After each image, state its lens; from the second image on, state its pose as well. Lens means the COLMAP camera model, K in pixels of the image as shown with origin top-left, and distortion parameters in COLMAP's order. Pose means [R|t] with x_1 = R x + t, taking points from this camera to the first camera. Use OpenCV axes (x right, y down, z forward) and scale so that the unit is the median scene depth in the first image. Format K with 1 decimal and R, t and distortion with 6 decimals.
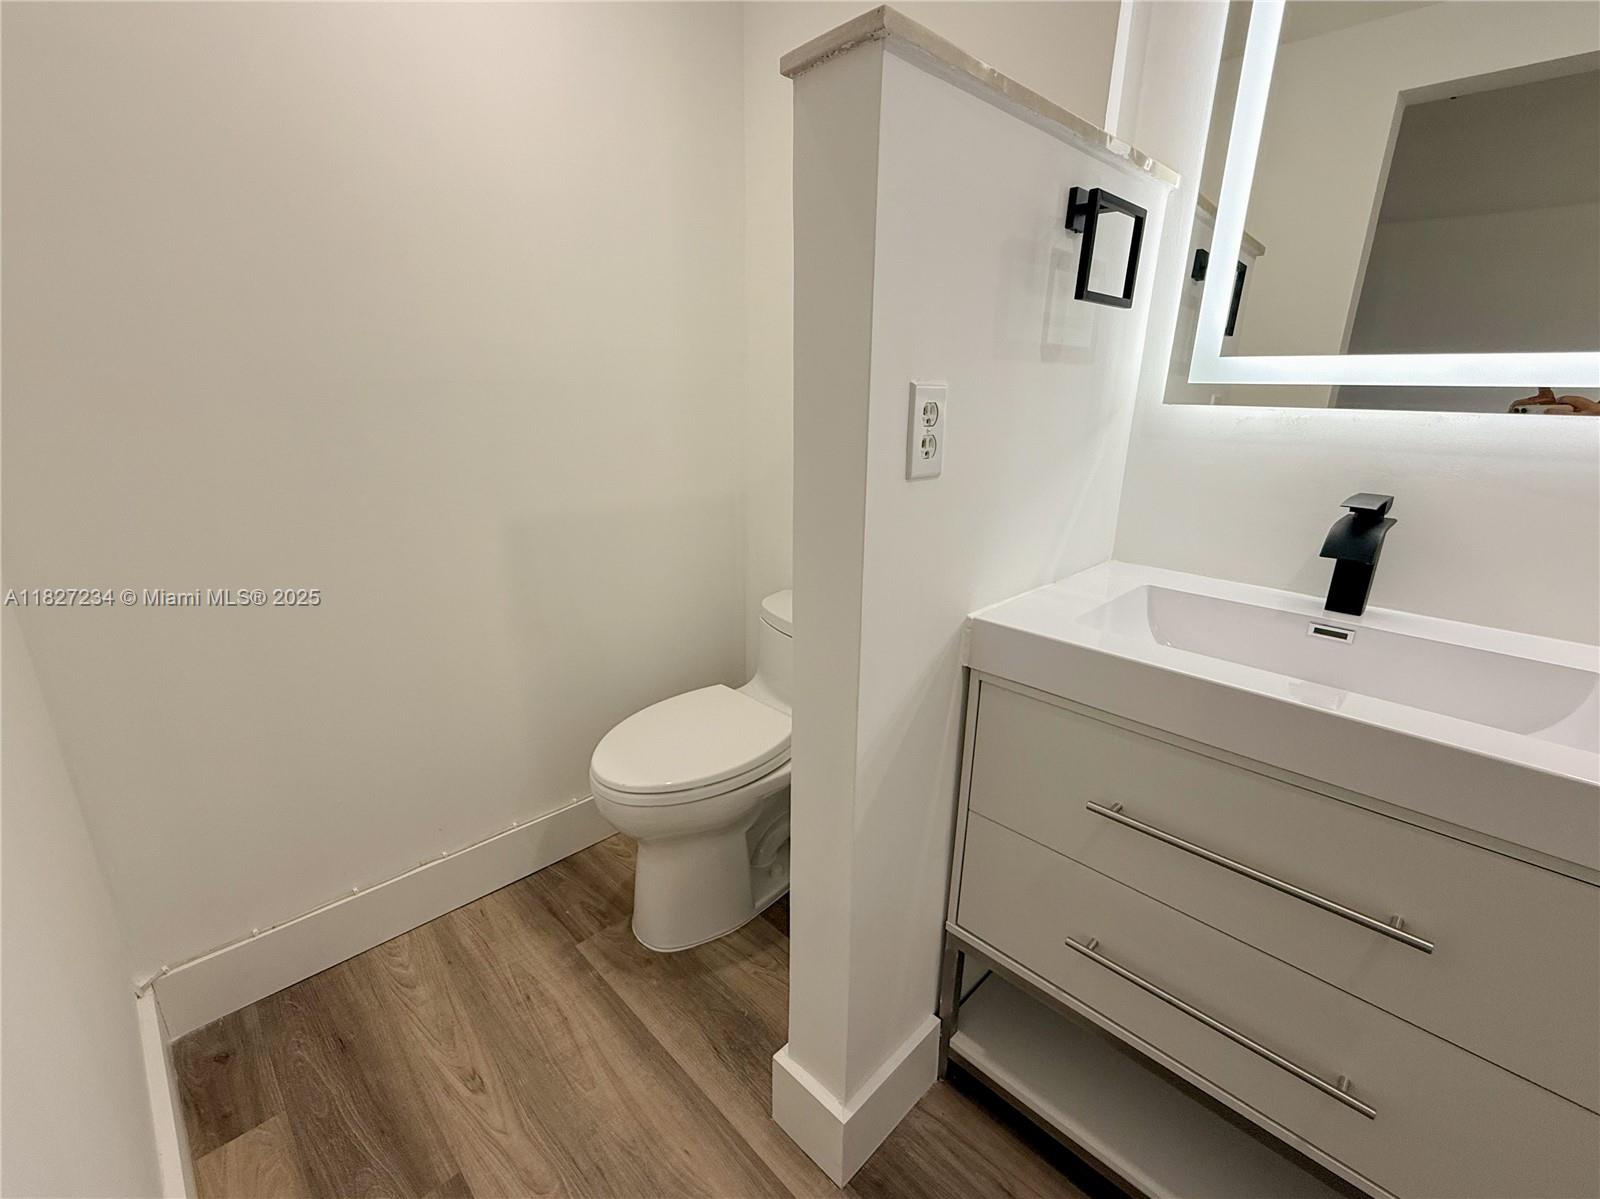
lens RADIAL K [[702.0, 0, 802.4], [0, 702.0, 600.9], [0, 0, 1]] dist [-0.001902, 0.000482]
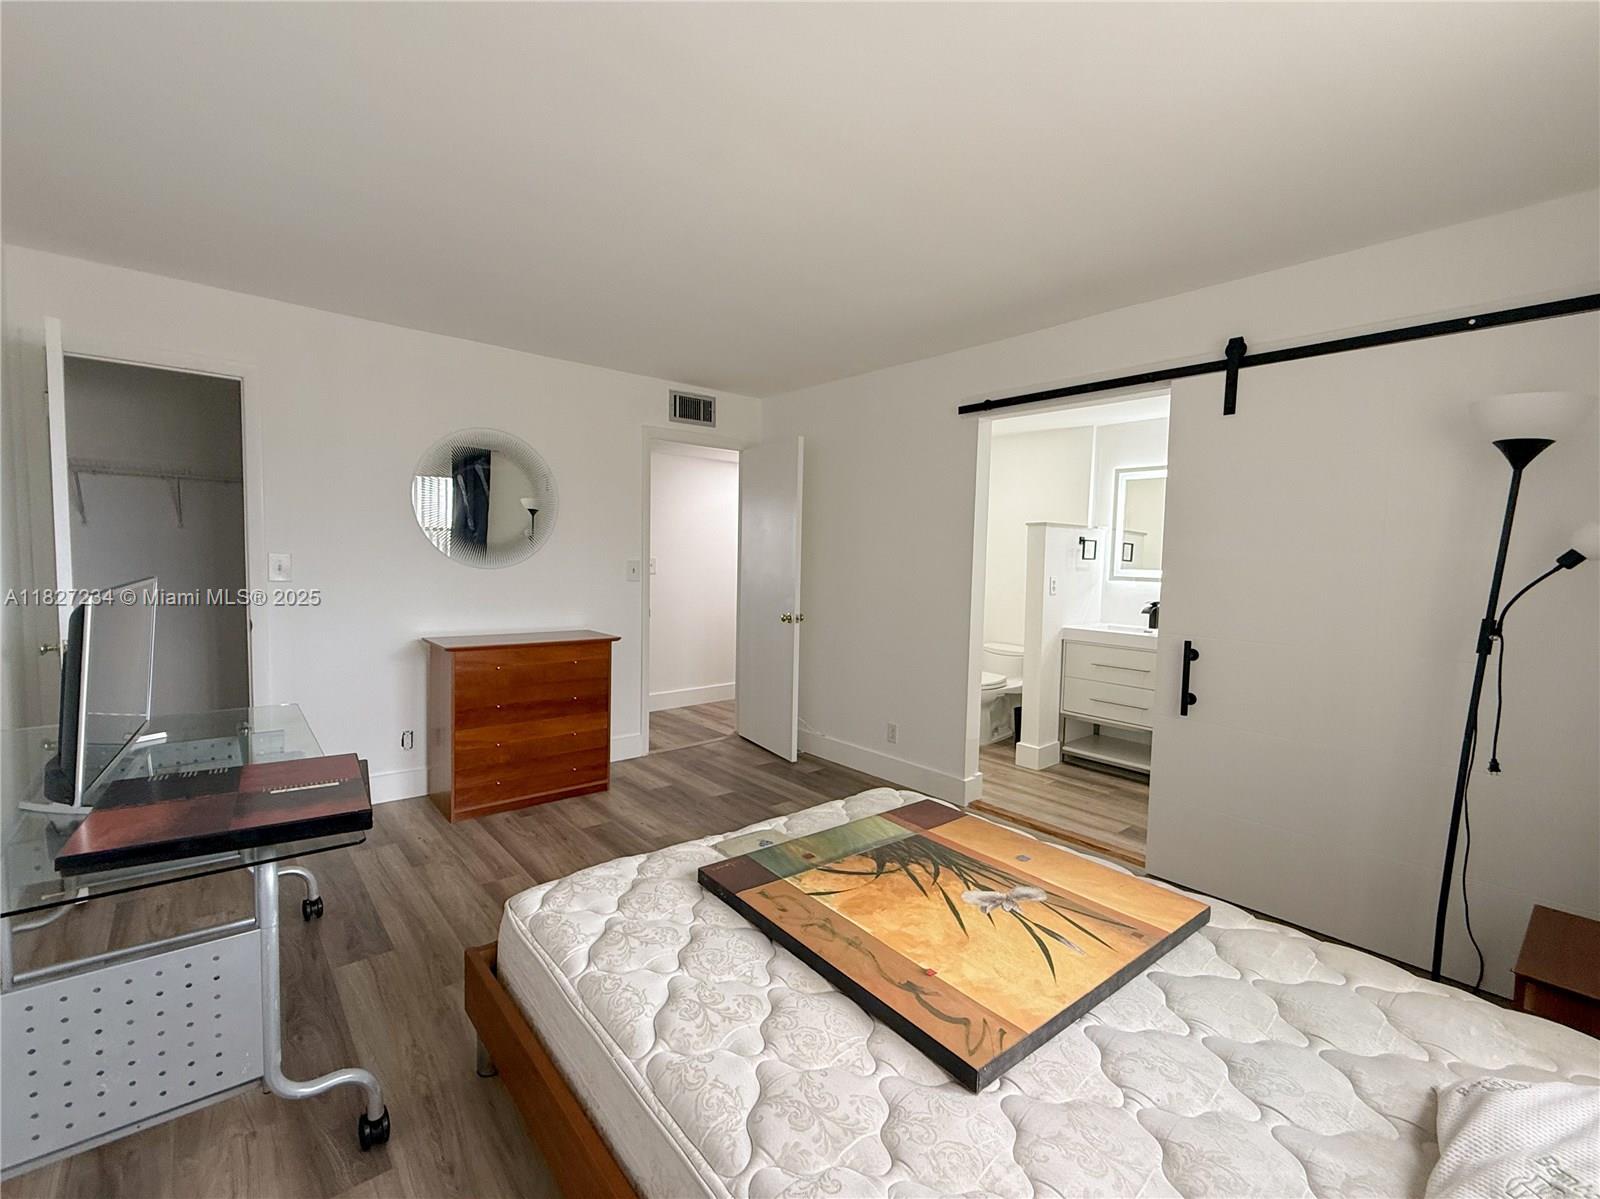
lens RADIAL K [[702.0, 0, 799.3], [0, 702.0, 596.1], [0, 0, 1]] dist [-0.001902, 0.000482]
pose [[0.996298, 0.010915, -0.085270, -0.908642], [-0.030639, 0.971855, -0.233578, 0.799530], [0.080321, 0.235326, 0.968592, -3.022981]]
